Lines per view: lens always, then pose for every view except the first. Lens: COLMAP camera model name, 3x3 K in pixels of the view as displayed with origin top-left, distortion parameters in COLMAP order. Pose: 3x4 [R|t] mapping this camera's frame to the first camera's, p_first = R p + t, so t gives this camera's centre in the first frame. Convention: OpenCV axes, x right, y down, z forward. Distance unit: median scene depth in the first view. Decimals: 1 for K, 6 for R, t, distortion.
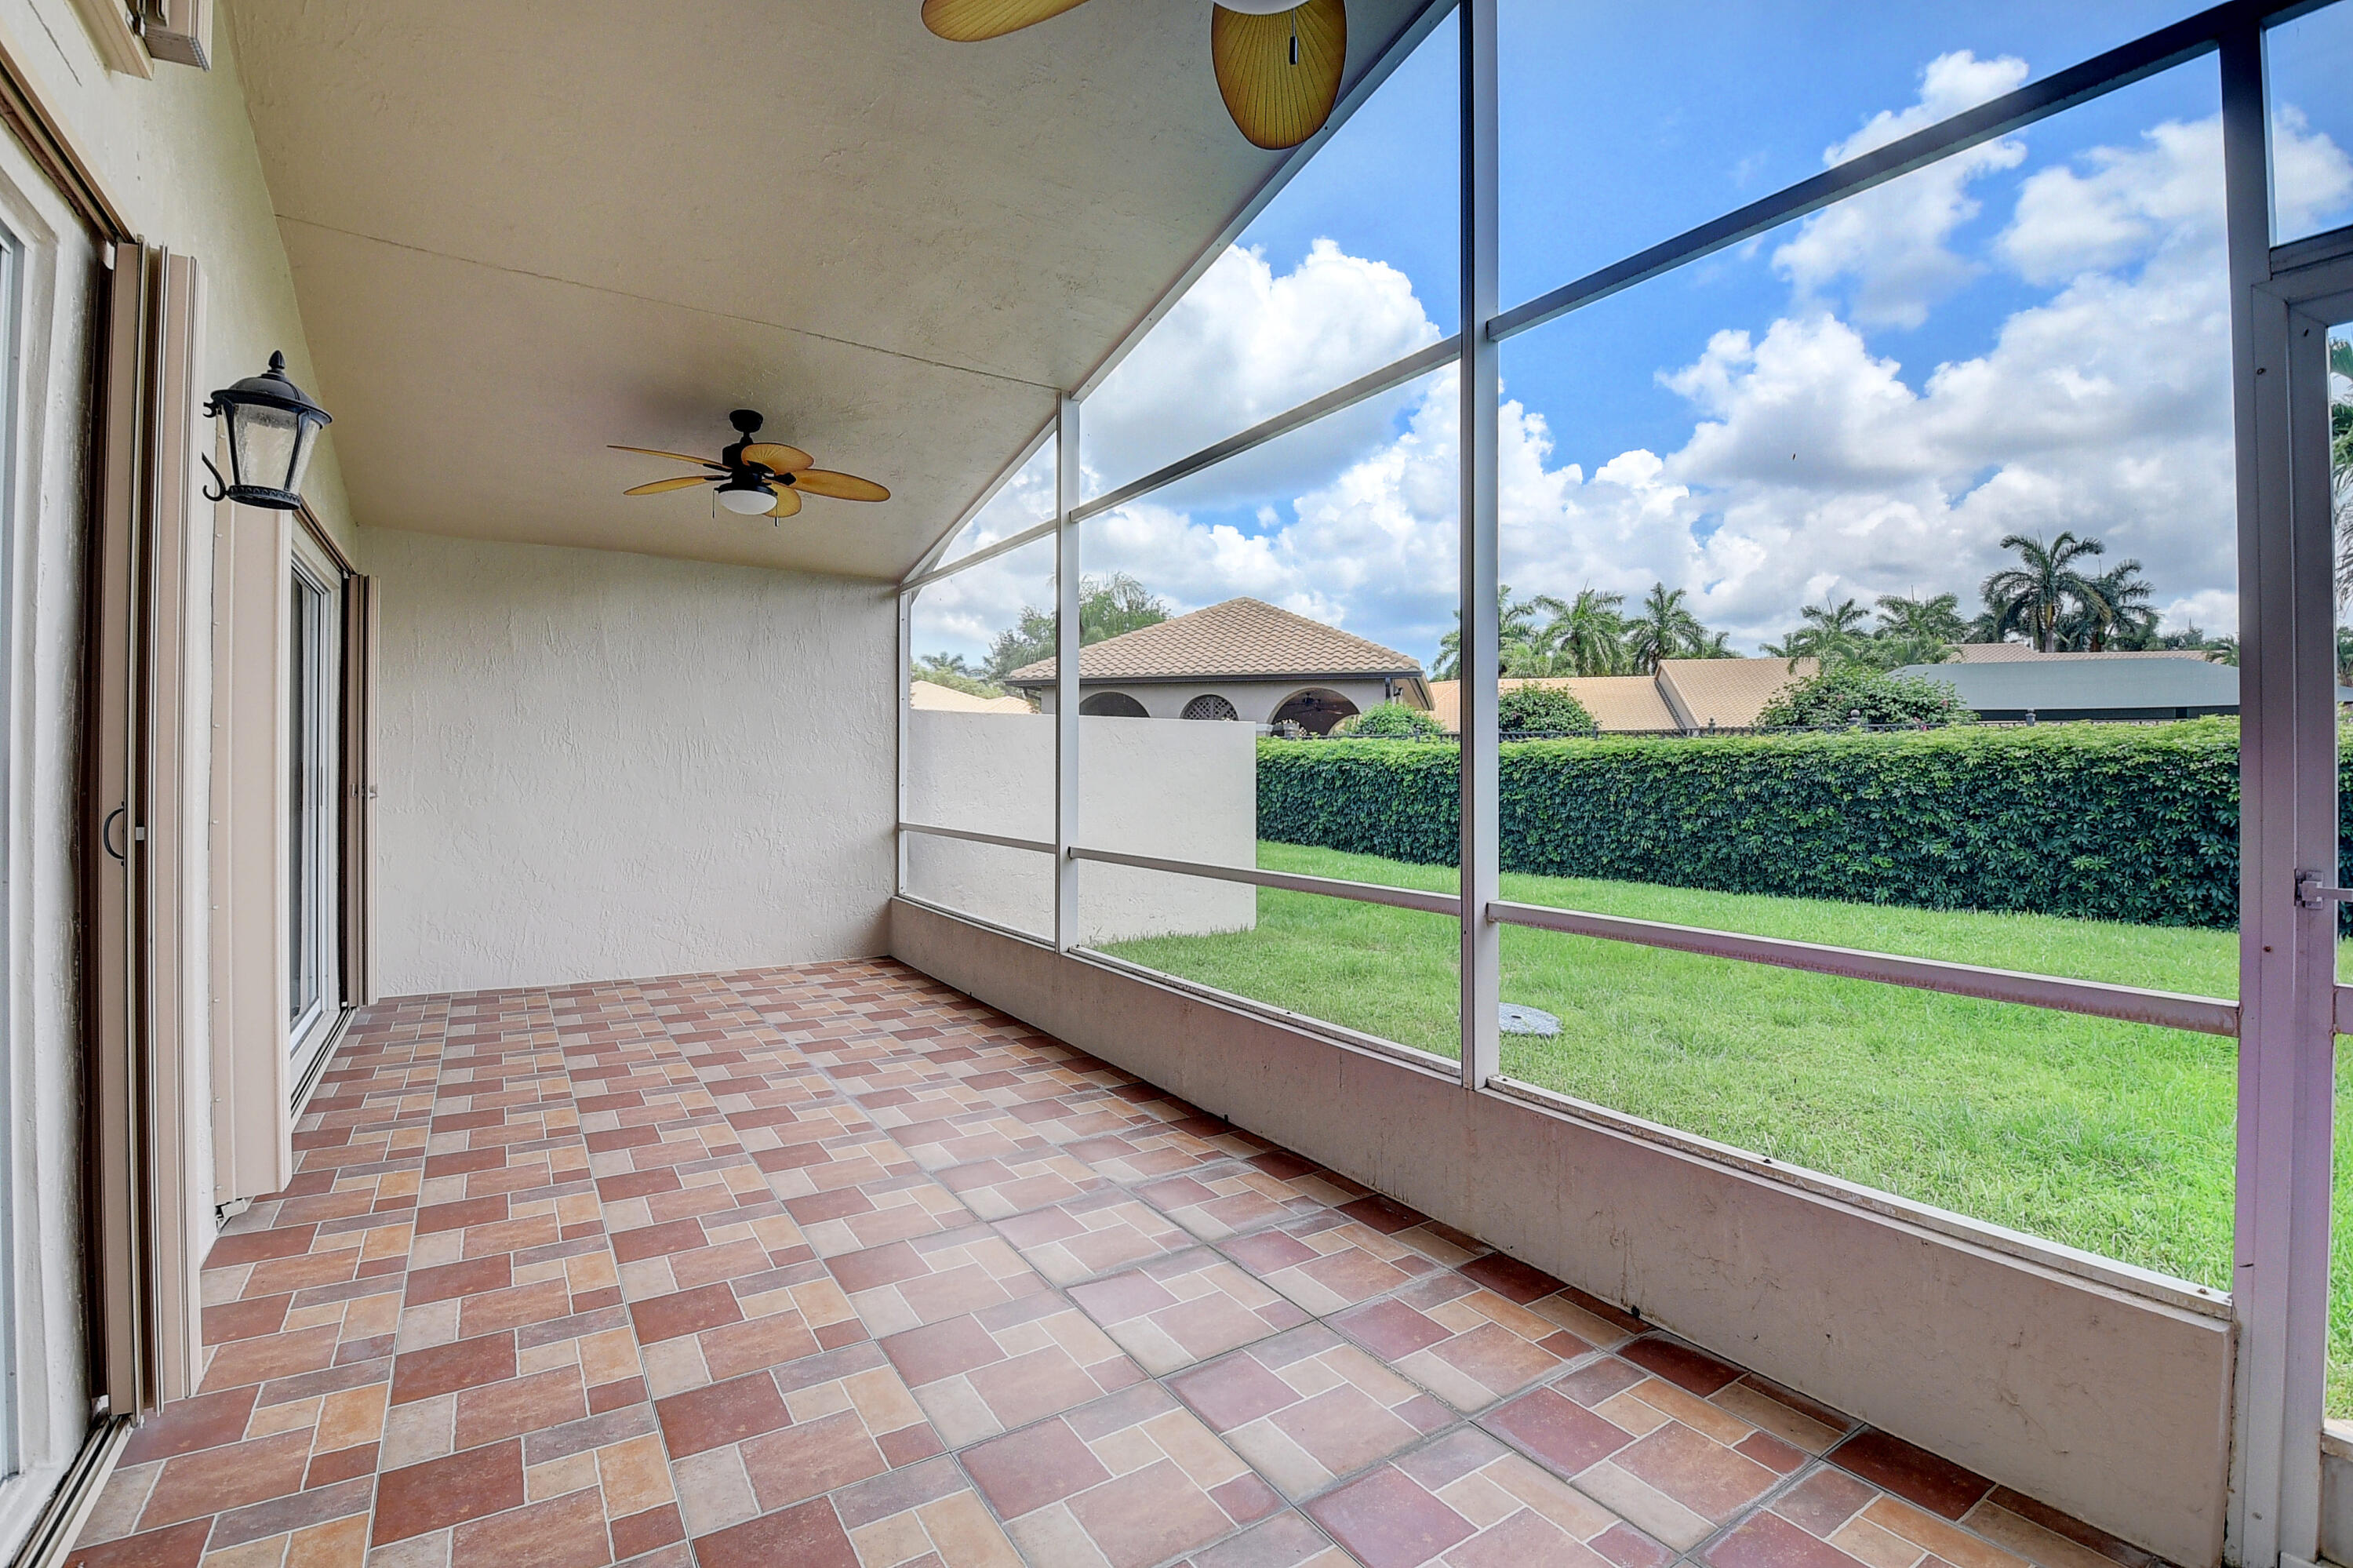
lens RADIAL K [[1042.6, 0, 1167.1], [0, 1042.6, 768.5], [0, 0, 1]] dist [0.004453, -0.012317]
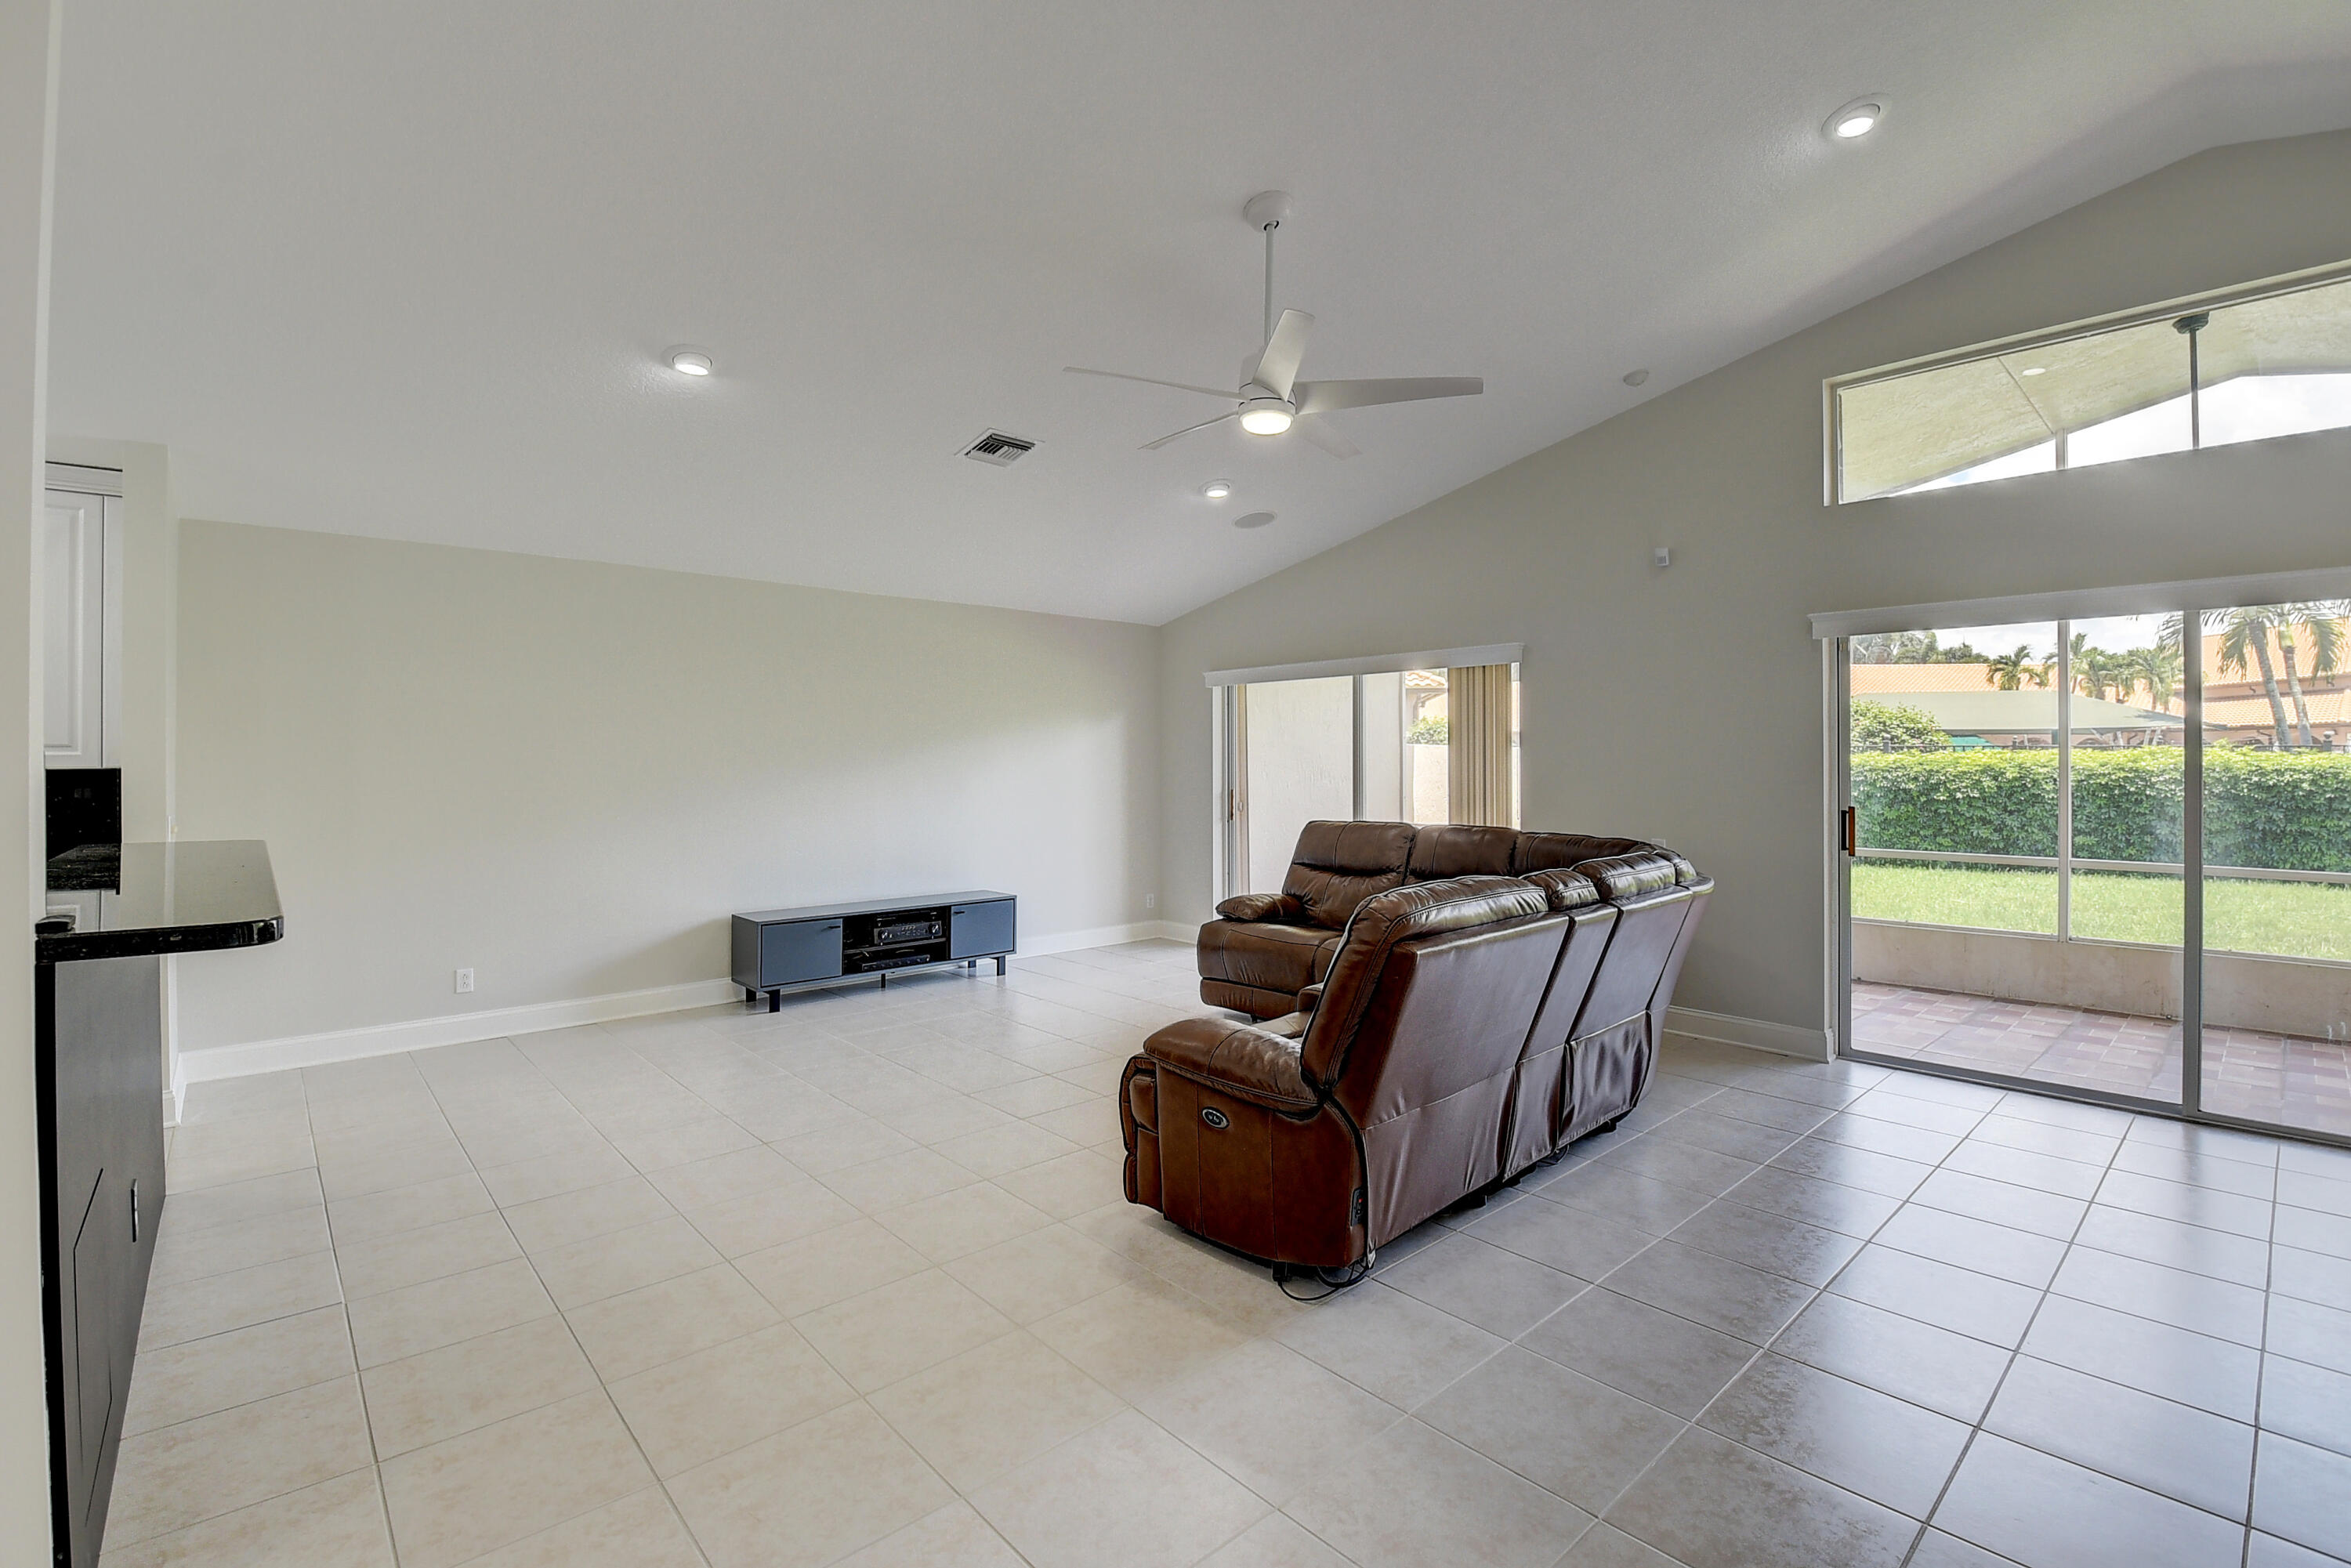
lens RADIAL K [[1041.7, 0, 1173.6], [0, 1041.7, 778.7], [0, 0, 1]] dist [0.004453, -0.012317]
pose [[0.987492, -0.008529, 0.157439, -0.609126], [0.006037, 0.999849, 0.016299, -0.030591], [-0.157555, -0.015145, 0.987394, -0.275616]]
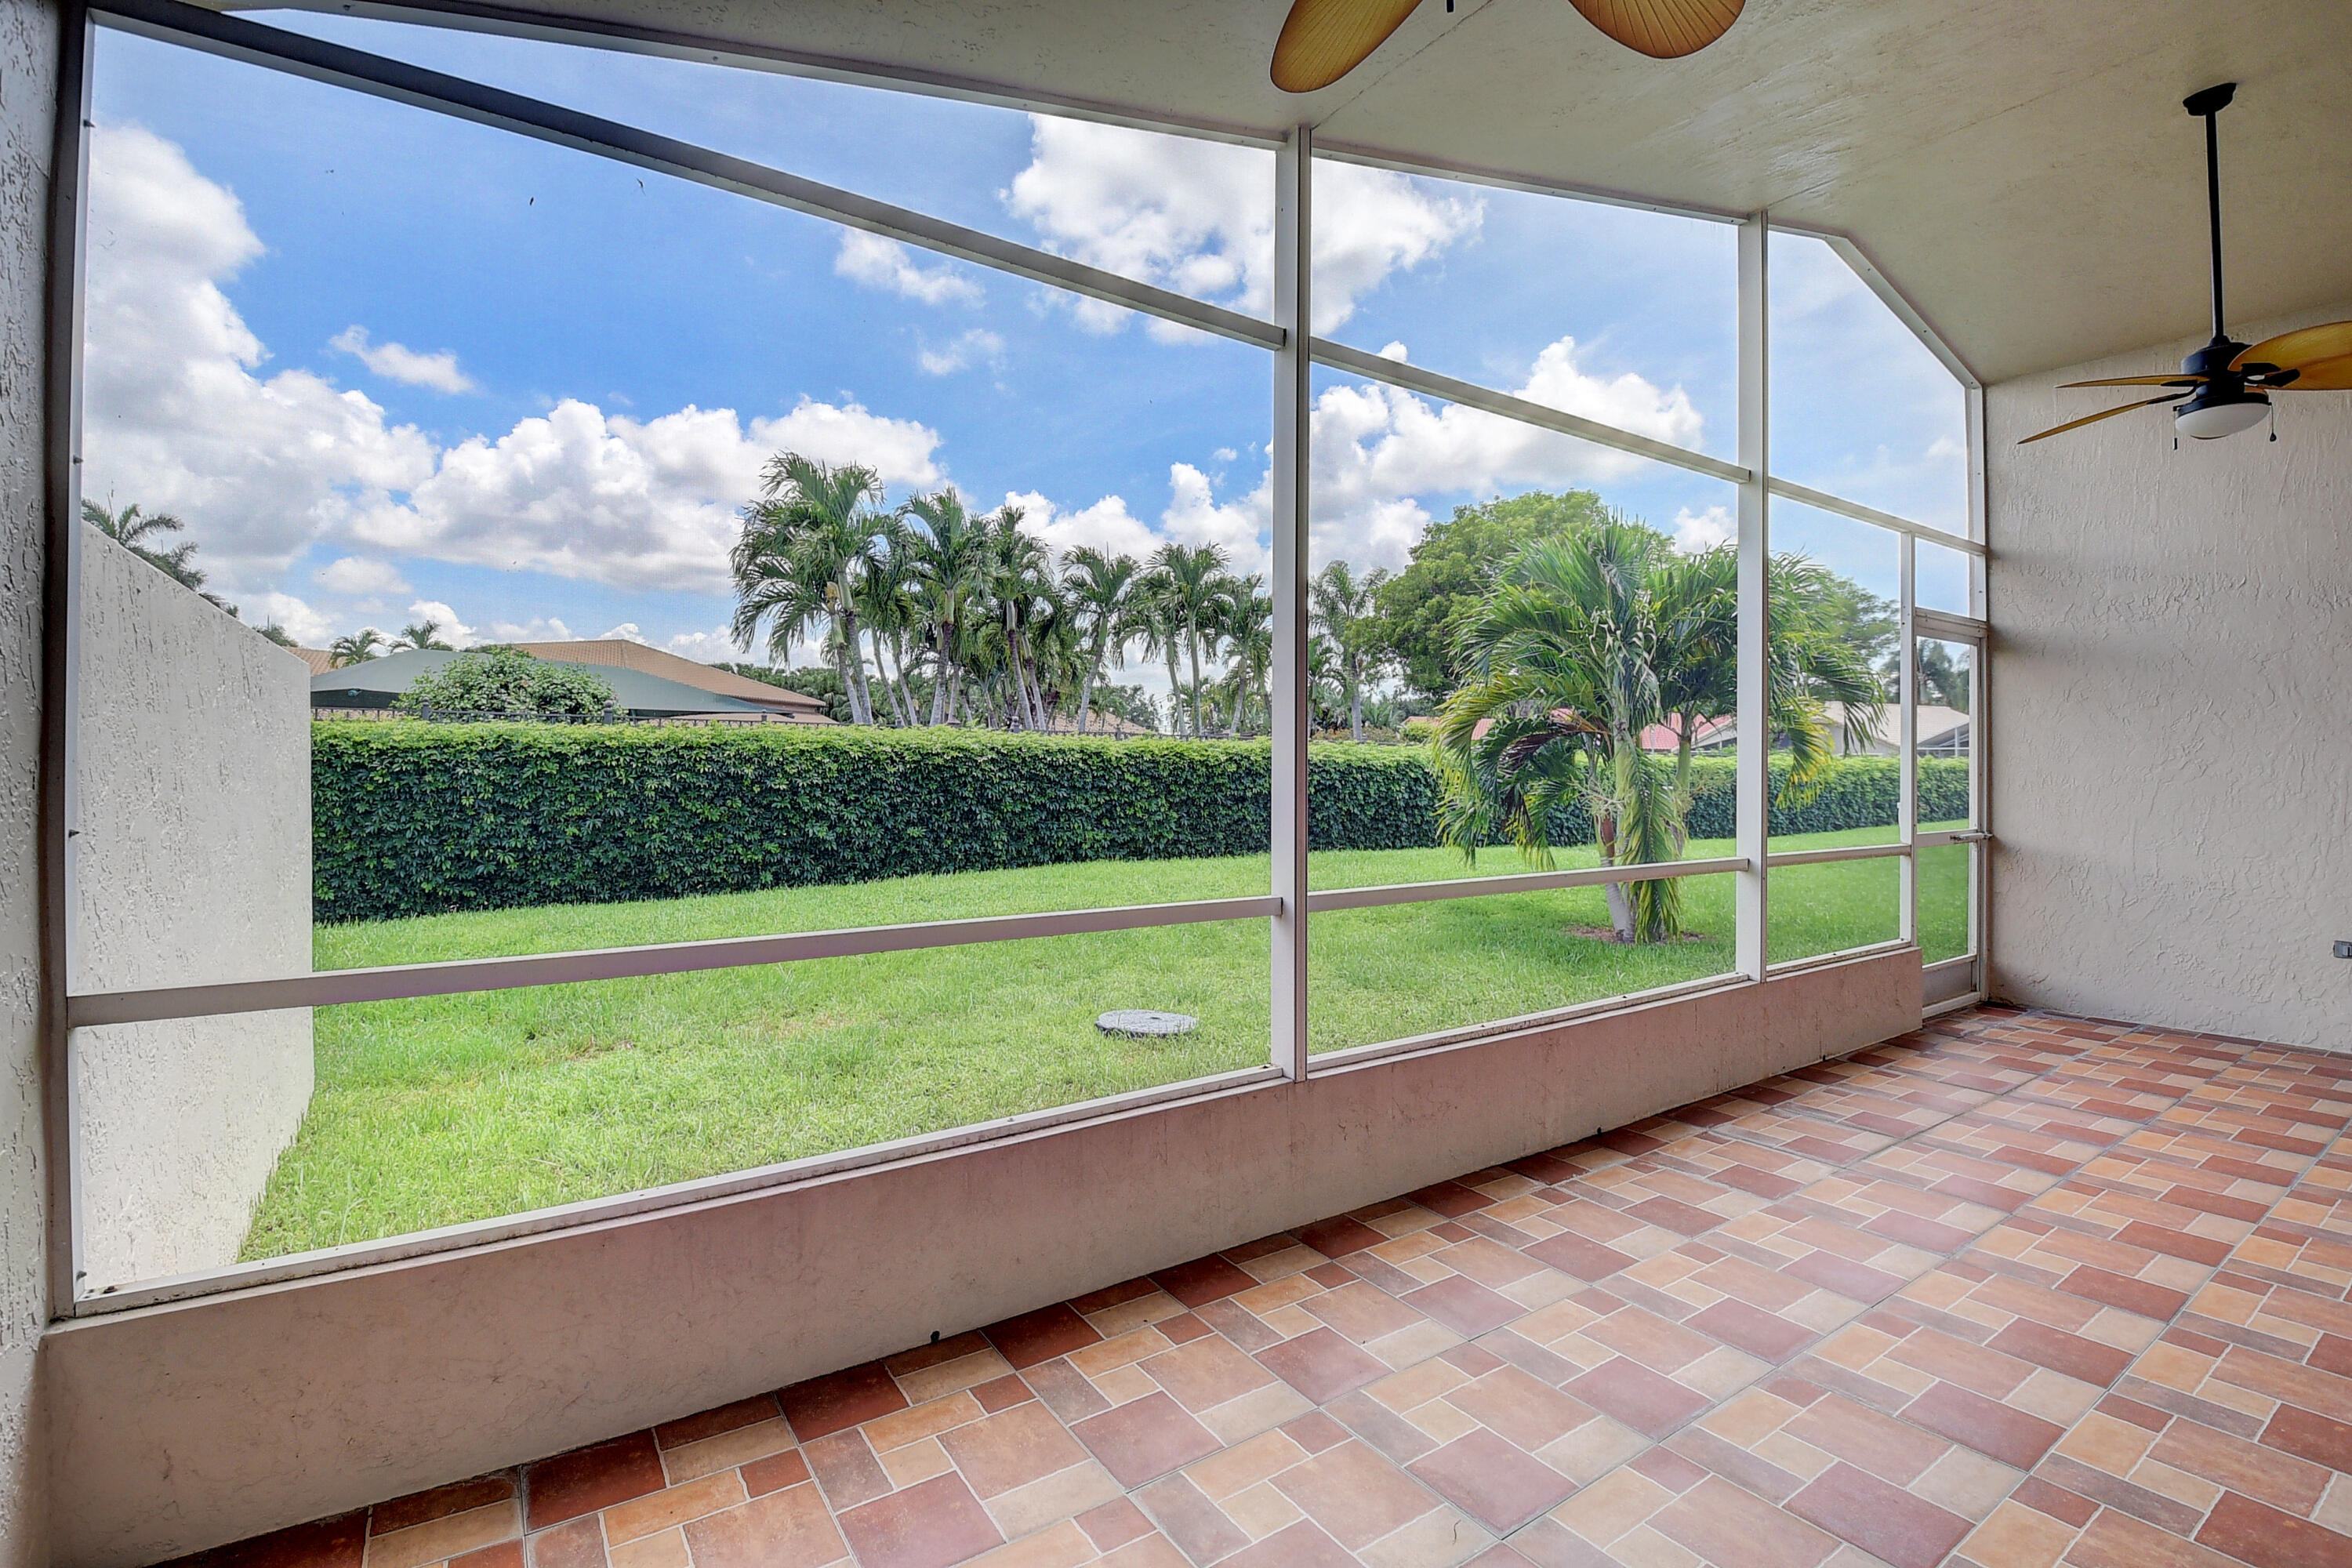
lens RADIAL K [[1042.1, 0, 1185.2], [0, 1042.1, 758.3], [0, 0, 1]] dist [0.004453, -0.012317]
pose [[-0.014048, 0.000572, 0.999901, -0.374512], [-0.001855, 0.999998, -0.000598, -0.002661], [-0.999900, -0.001864, -0.014047, 0.581905]]
